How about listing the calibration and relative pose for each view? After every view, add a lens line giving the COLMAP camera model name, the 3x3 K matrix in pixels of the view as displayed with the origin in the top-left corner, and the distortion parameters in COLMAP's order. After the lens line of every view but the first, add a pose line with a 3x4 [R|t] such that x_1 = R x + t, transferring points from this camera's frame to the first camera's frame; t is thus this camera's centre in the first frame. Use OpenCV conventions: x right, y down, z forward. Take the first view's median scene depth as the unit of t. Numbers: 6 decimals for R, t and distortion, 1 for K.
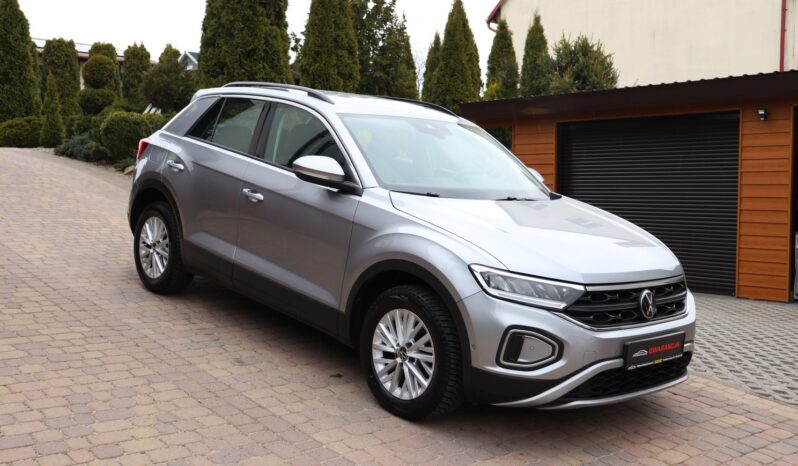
lens RADIAL K [[847.2, 0, 392.0], [0, 847.2, 232.5], [0, 0, 1]] dist [-0.087327, 0.043935]
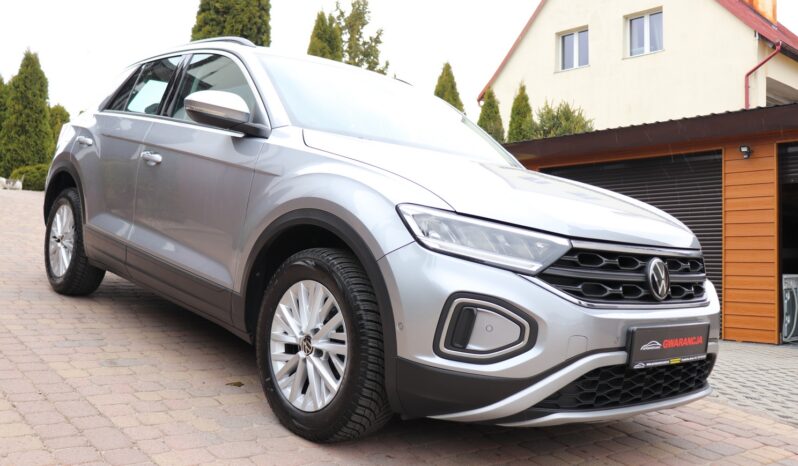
lens RADIAL K [[743.9, 0, 394.7], [0, 743.9, 231.4], [0, 0, 1]] dist [-0.154939, 0.164161]
pose [[0.999838, 0.017123, -0.005498, 0.086863], [-0.017581, 0.995014, -0.098177, 0.109550], [0.003790, 0.098258, 0.995154, 0.388868]]
